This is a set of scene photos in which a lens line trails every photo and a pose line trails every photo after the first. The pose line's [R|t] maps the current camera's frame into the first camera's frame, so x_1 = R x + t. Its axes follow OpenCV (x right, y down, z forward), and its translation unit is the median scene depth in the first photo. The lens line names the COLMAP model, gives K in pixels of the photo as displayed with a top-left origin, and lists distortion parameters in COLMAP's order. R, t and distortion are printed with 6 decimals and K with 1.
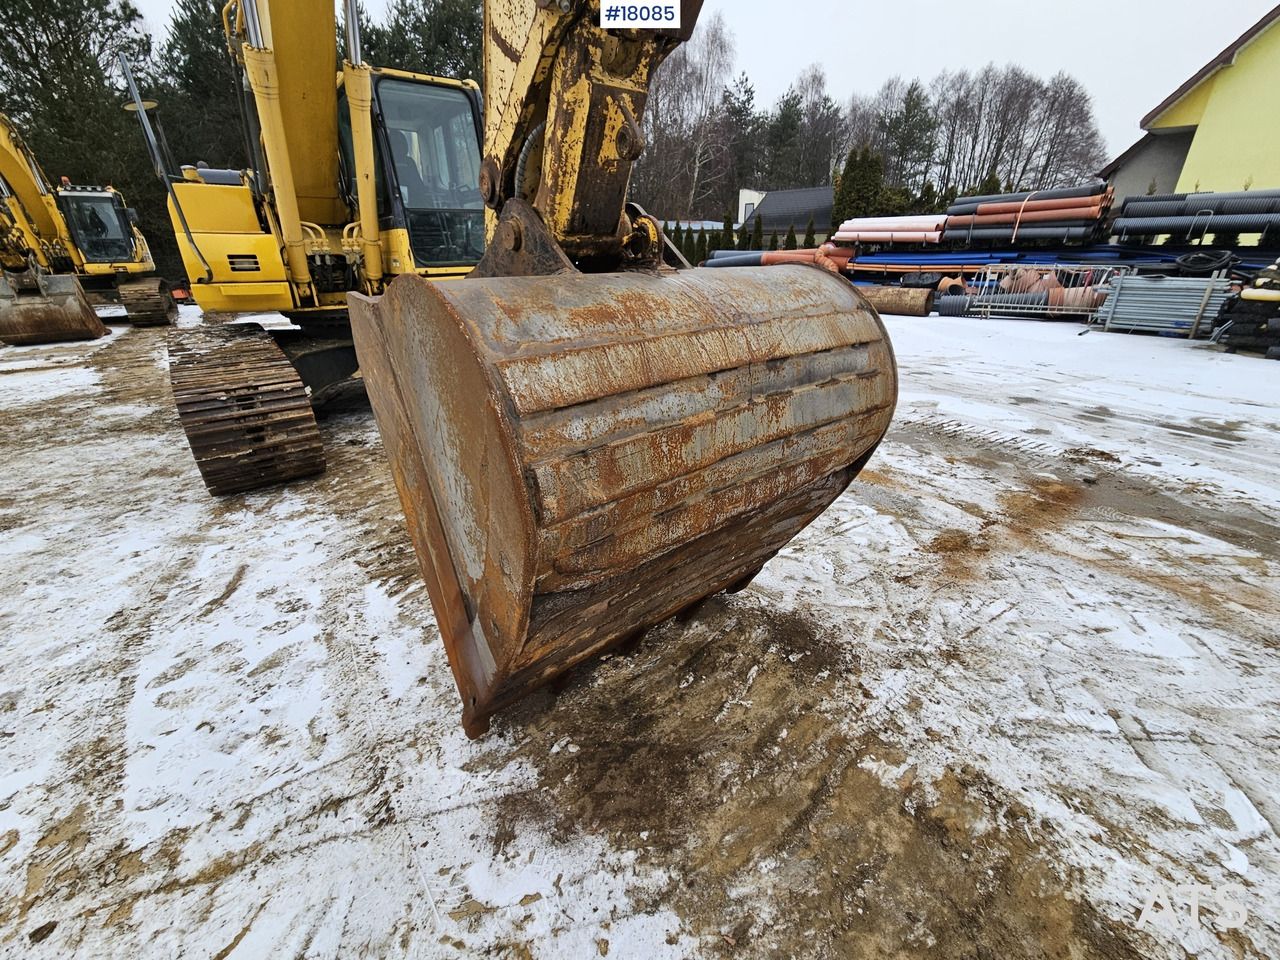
lens RADIAL K [[525.3, 0, 643.5], [0, 525.3, 476.3], [0, 0, 1]] dist [-0.003768, 0.001680]
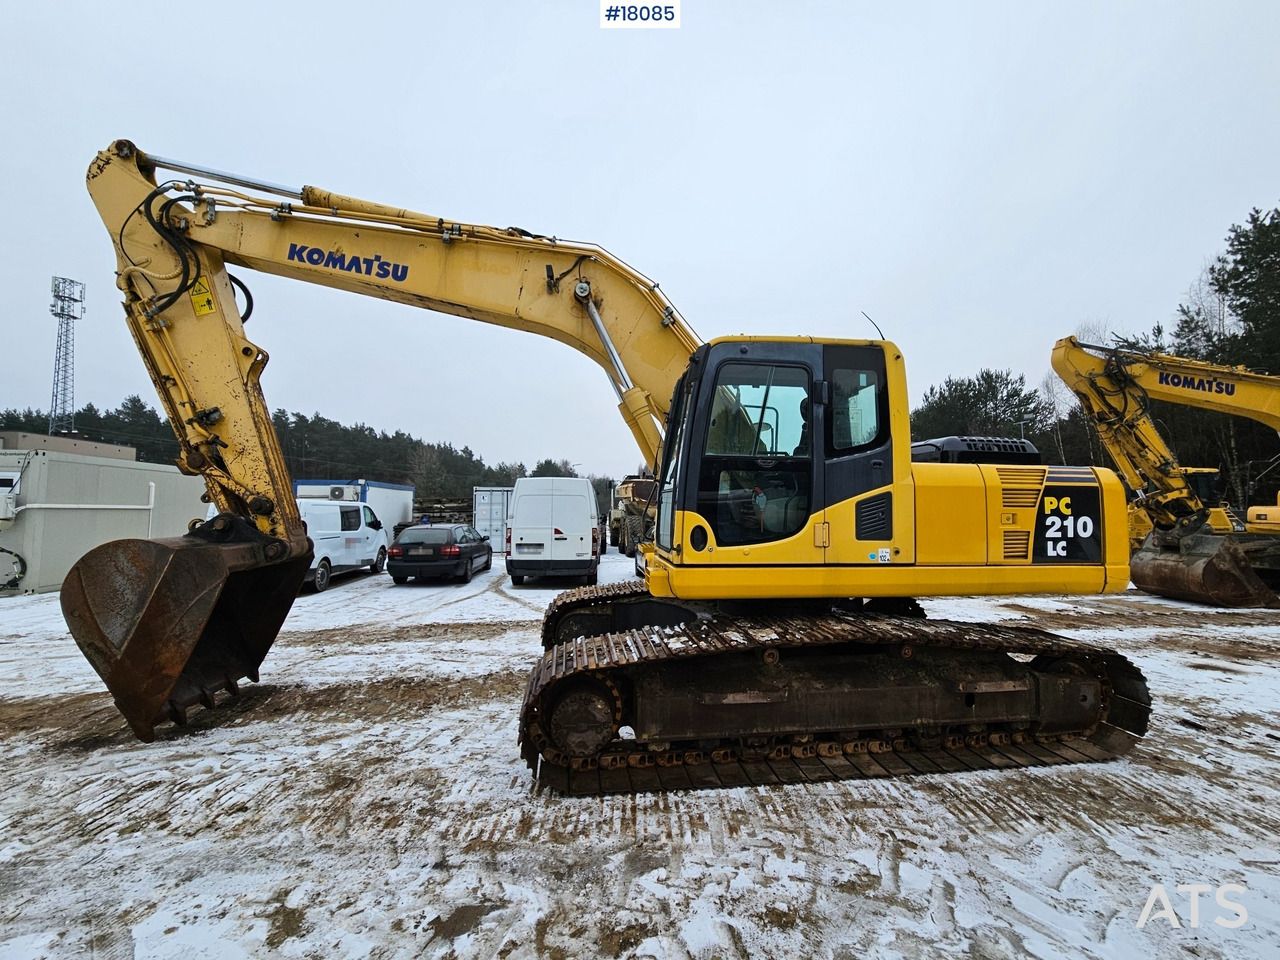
lens RADIAL K [[525.3, 0, 643.4], [0, 525.3, 478.9], [0, 0, 1]] dist [-0.003768, 0.001680]
pose [[-0.519317, -0.029422, -0.854075, 0.417170], [-0.337242, 0.925352, 0.173181, -0.688536], [0.785224, 0.377966, -0.490474, 1.448395]]
